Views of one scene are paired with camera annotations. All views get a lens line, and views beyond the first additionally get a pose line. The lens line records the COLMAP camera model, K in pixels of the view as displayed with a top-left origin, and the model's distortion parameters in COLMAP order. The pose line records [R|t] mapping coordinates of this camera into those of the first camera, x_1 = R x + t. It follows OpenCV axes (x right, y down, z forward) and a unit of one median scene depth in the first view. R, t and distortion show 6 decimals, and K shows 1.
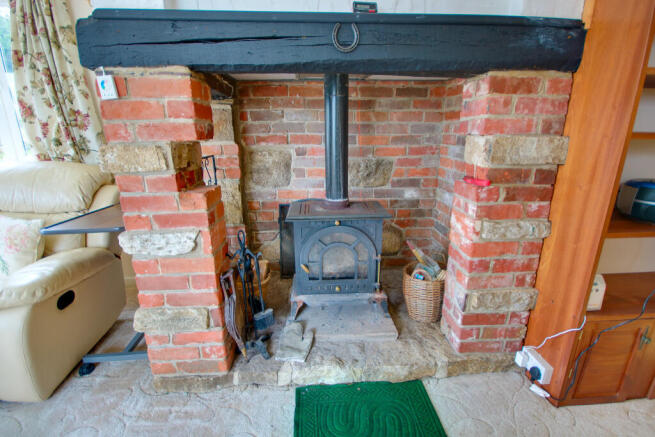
lens RADIAL K [[308.7, 0, 330.2], [0, 308.7, 221.5], [0, 0, 1]] dist [-0.005124, -0.003520]
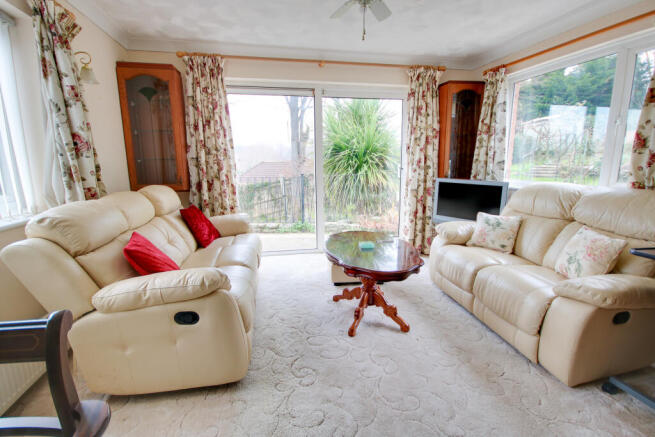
lens RADIAL K [[308.7, 0, 326.2], [0, 308.7, 222.5], [0, 0, 1]] dist [-0.005124, -0.003520]
pose [[0.132737, 0.199398, -0.970887, -0.038422], [-0.279113, 0.947433, 0.156421, 0.063325], [0.951040, 0.250224, 0.181414, -0.244364]]
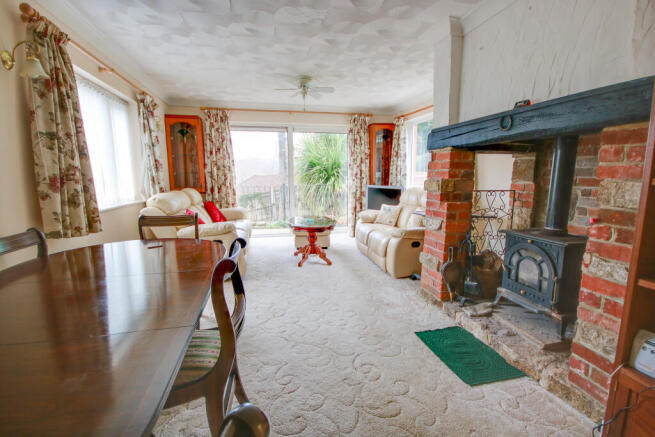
lens RADIAL K [[308.7, 0, 328.4], [0, 308.7, 220.4], [0, 0, 1]] dist [-0.005124, -0.003520]
pose [[0.163716, 0.151447, -0.974813, 1.322023], [-0.278717, 0.954988, 0.101558, 0.029209], [0.946316, 0.255070, 0.198558, -0.136614]]
